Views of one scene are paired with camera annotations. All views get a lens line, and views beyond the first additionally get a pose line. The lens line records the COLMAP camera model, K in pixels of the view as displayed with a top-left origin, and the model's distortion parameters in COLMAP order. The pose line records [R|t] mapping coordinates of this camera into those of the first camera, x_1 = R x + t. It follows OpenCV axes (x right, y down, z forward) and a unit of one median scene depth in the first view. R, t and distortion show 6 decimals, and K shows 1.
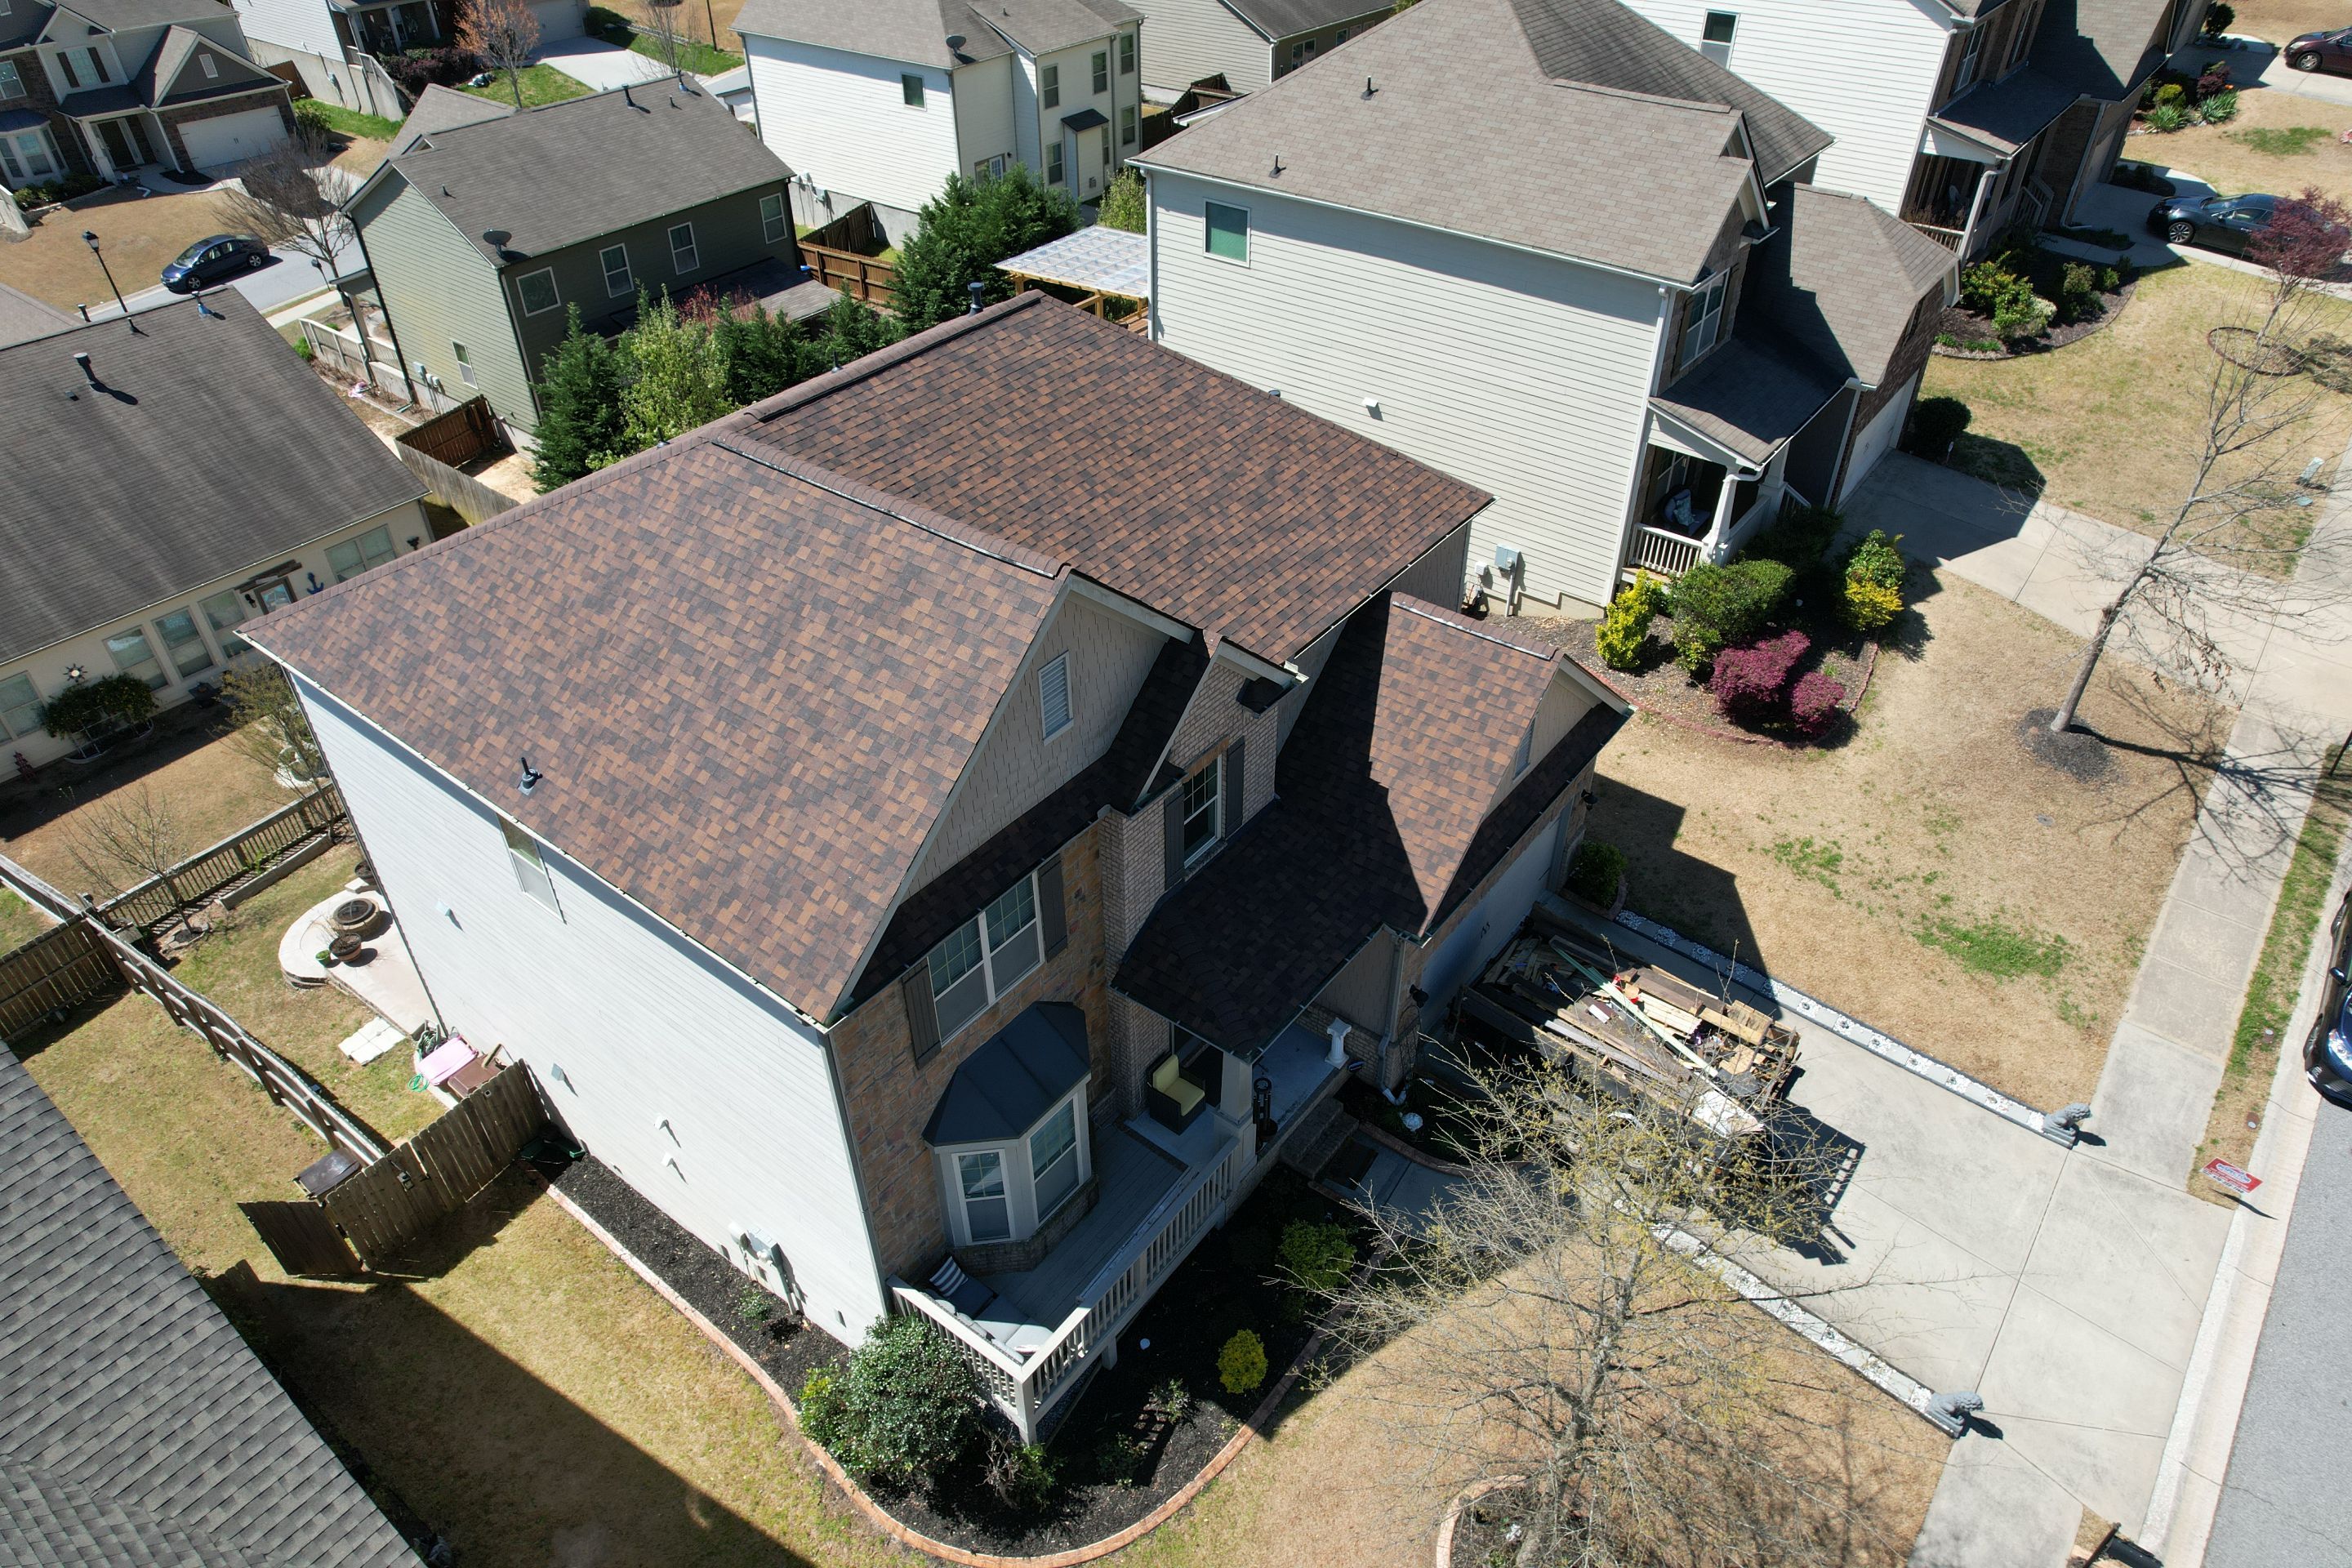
lens RADIAL K [[1506.7, 0, 1174.1], [0, 1506.7, 784.0], [0, 0, 1]] dist [-0.082608, 0.074421]
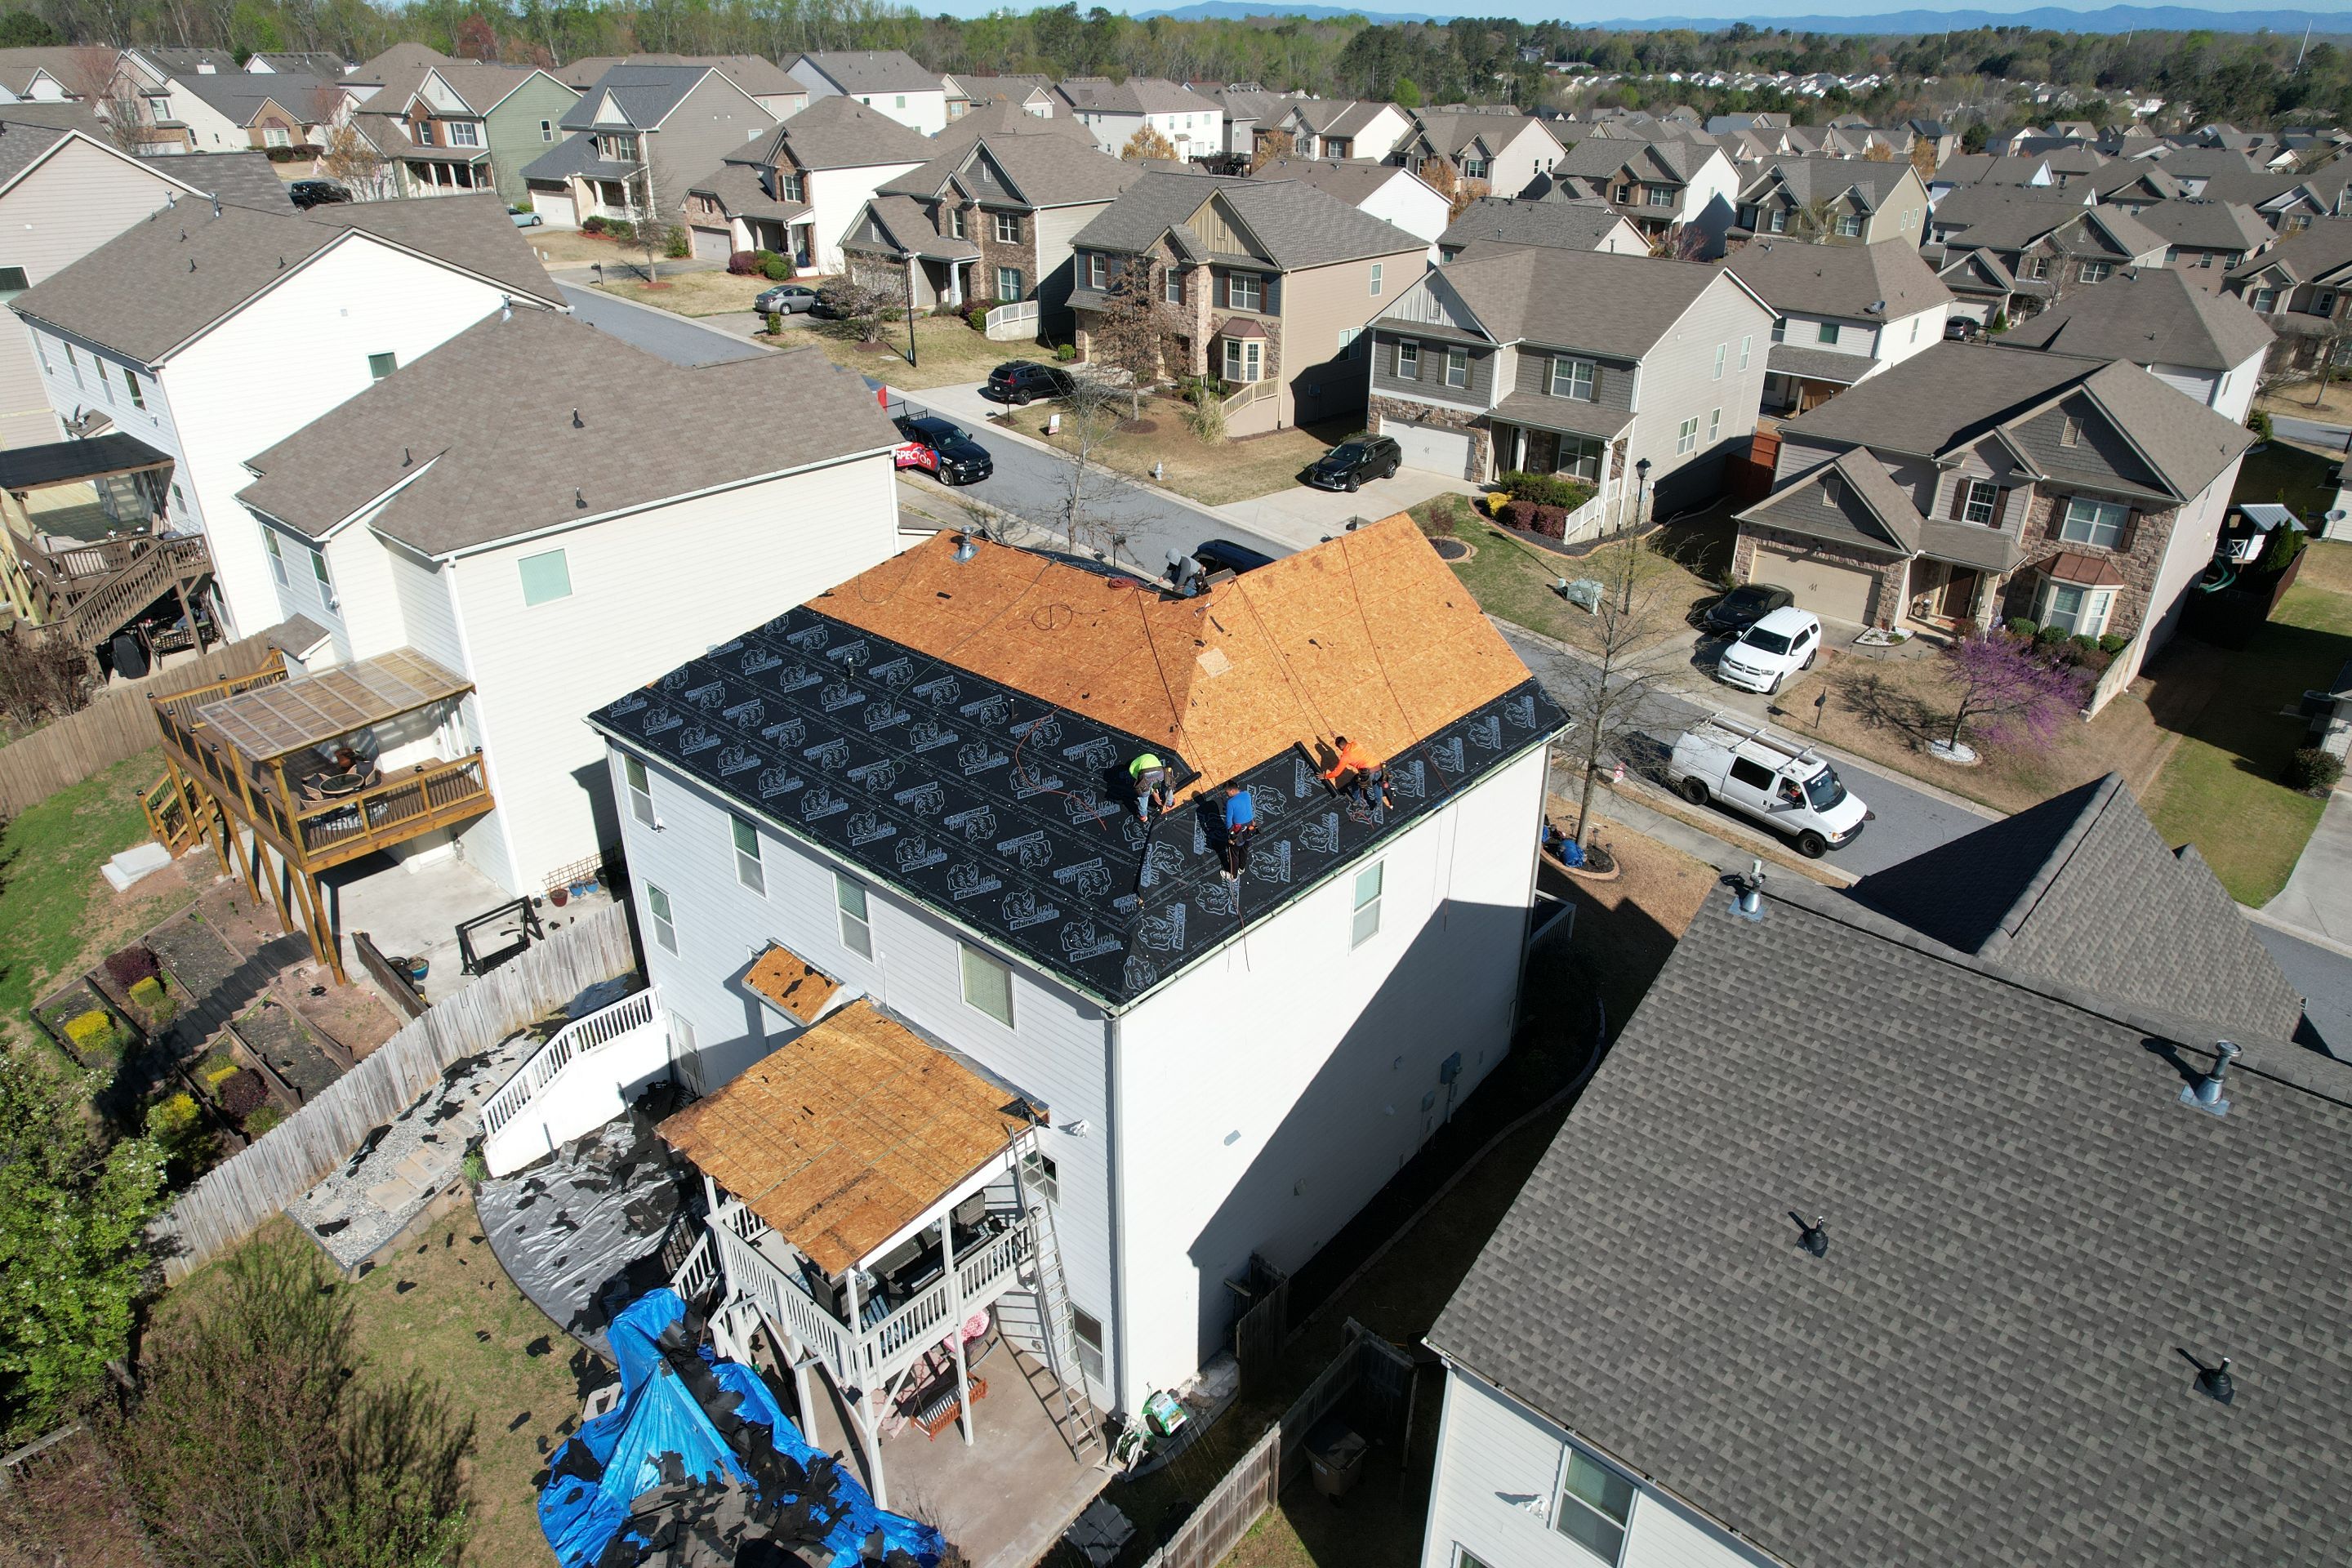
lens RADIAL K [[1506.7, 0, 1180.4], [0, 1506.7, 783.1], [0, 0, 1]] dist [-0.082608, 0.074421]
pose [[0.066714, -0.445637, 0.892724, -0.943450], [0.610835, 0.725698, 0.316611, -0.325829], [-0.788942, 0.524185, 0.320625, 0.389932]]
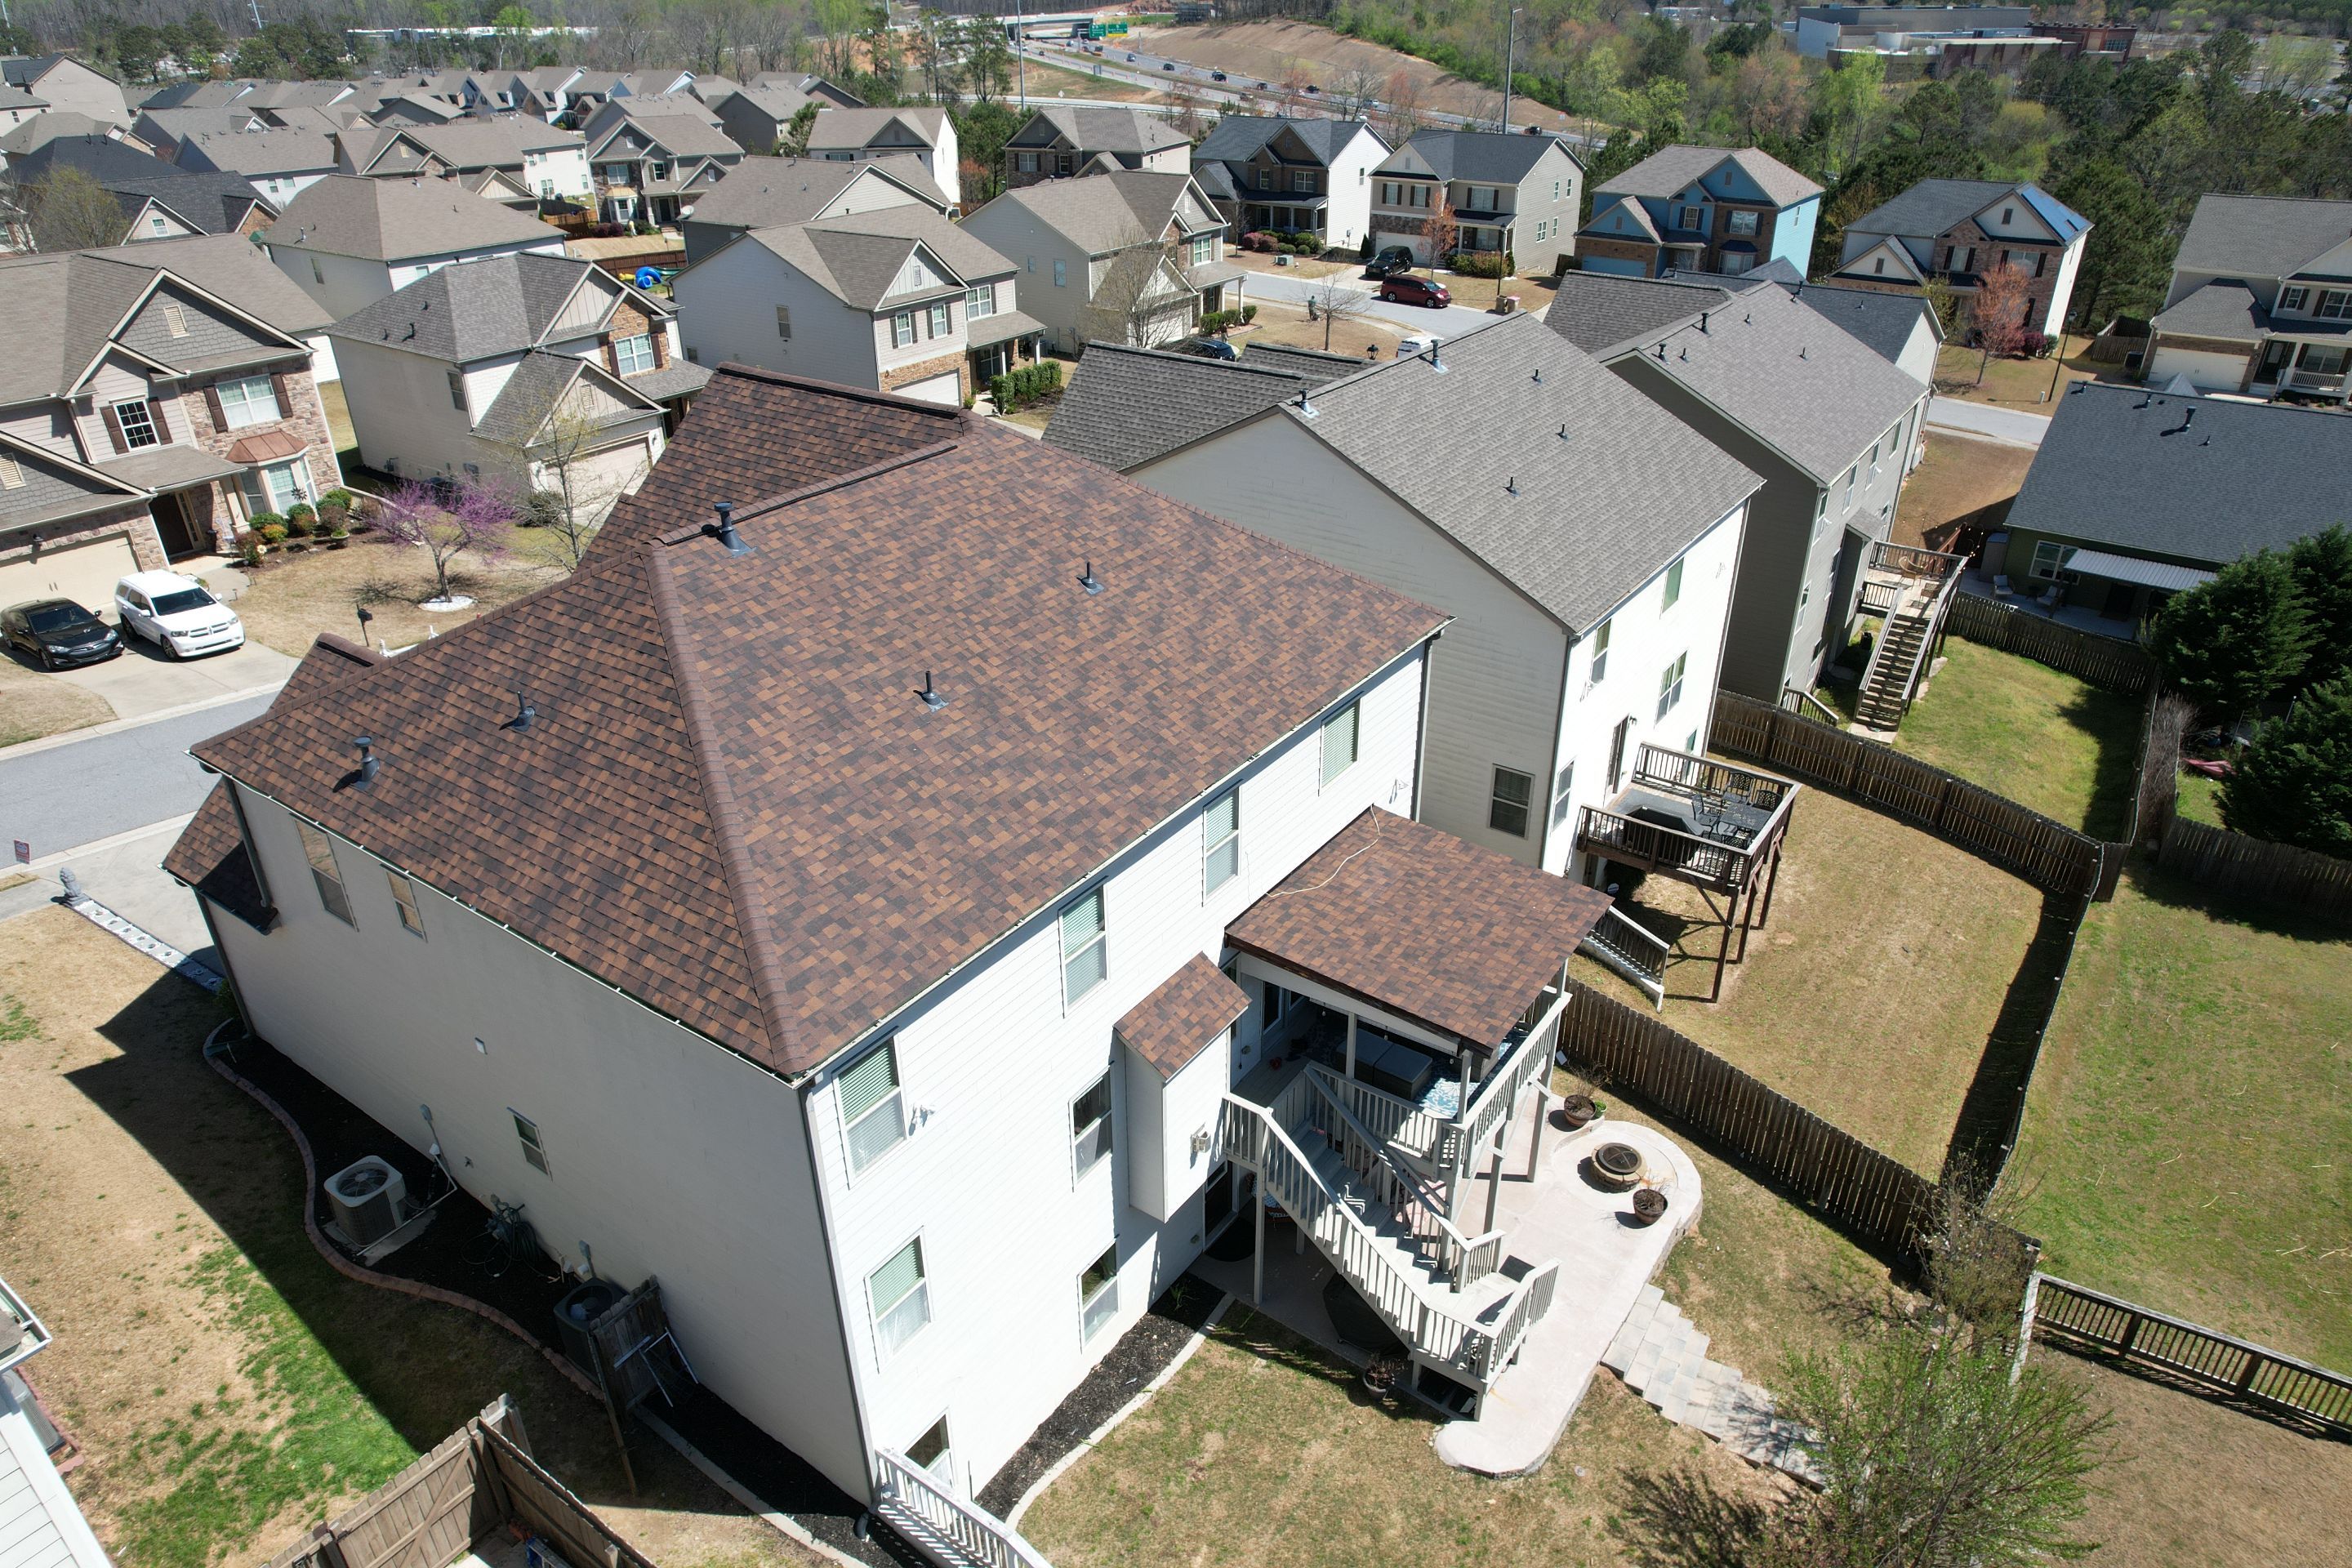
lens RADIAL K [[1506.7, 0, 1179.3], [0, 1506.7, 776.9], [0, 0, 1]] dist [-0.082608, 0.074421]
pose [[-0.998680, 0.035255, -0.037360, -0.249103], [-0.019988, 0.403279, 0.914859, -0.741968], [0.047320, 0.914398, -0.402042, 1.045260]]
